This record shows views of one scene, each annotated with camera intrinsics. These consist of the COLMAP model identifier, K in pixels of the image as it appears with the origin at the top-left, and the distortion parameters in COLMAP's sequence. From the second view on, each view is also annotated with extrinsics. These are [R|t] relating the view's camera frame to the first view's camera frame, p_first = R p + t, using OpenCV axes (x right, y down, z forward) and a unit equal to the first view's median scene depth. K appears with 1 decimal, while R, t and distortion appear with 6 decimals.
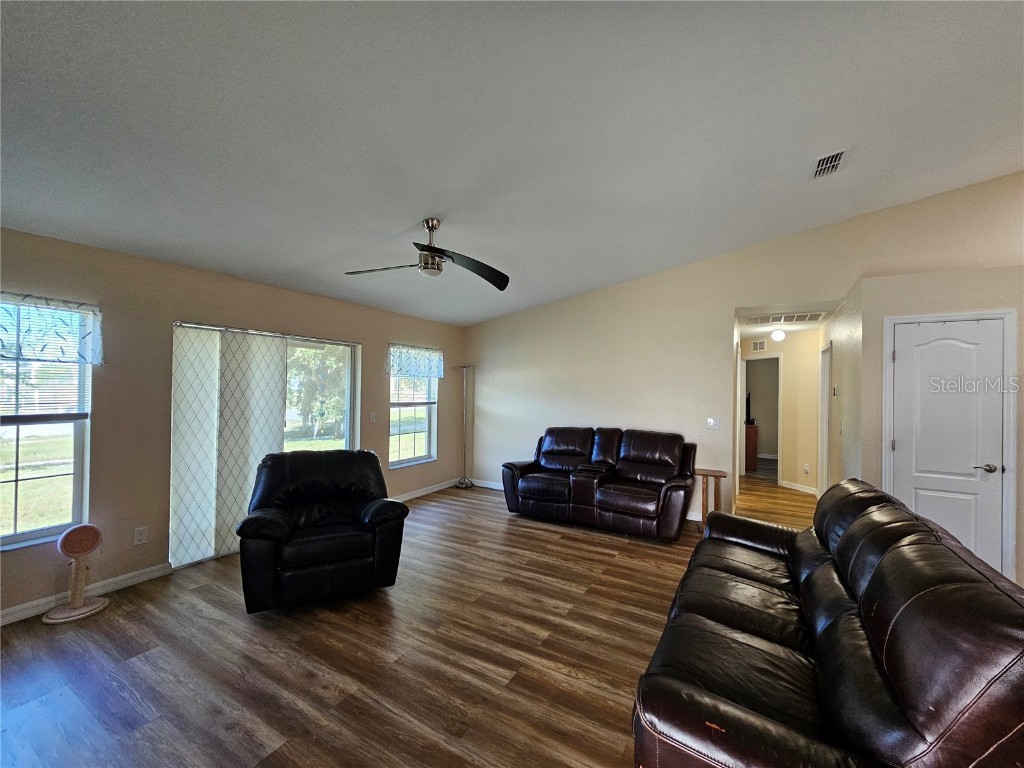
lens RADIAL K [[410.3, 0, 512.0], [0, 410.3, 384.0], [0, 0, 1]] dist [-0.001336, -0.000119]
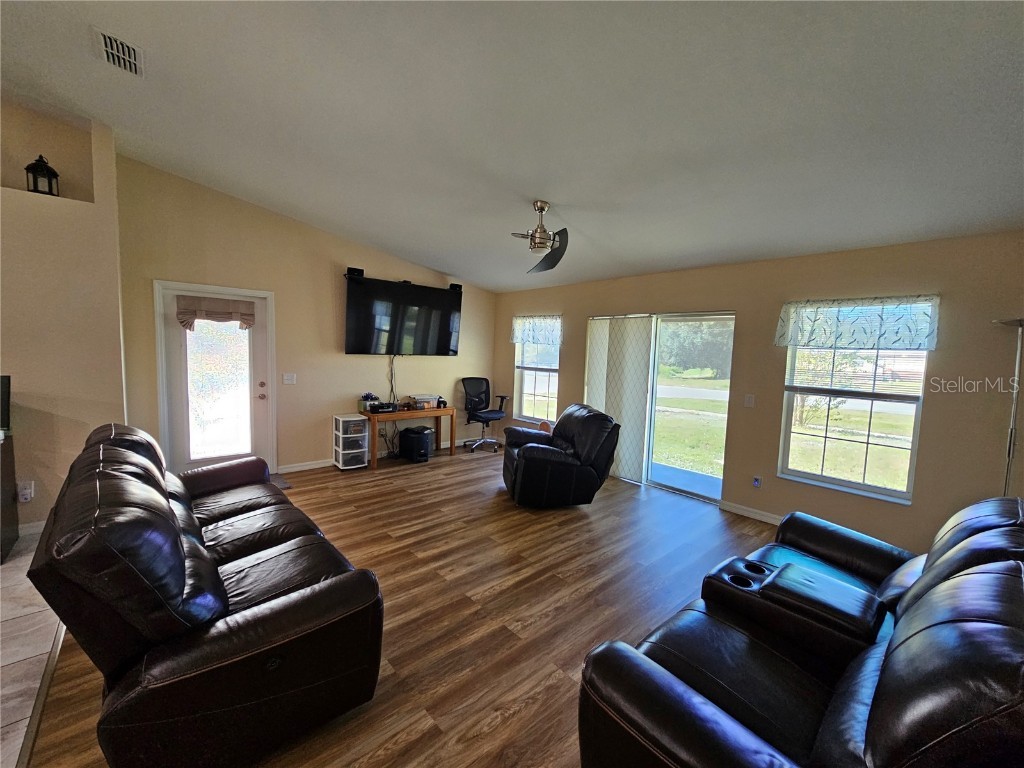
lens RADIAL K [[417.8, 0, 512.0], [0, 417.8, 384.0], [0, 0, 1]] dist [-0.000254, -0.000032]
pose [[-0.296301, 0.056429, -0.953426, 0.946917], [-0.028881, 0.997267, 0.067999, 0.011136], [0.954658, 0.047684, -0.293862, 1.318742]]
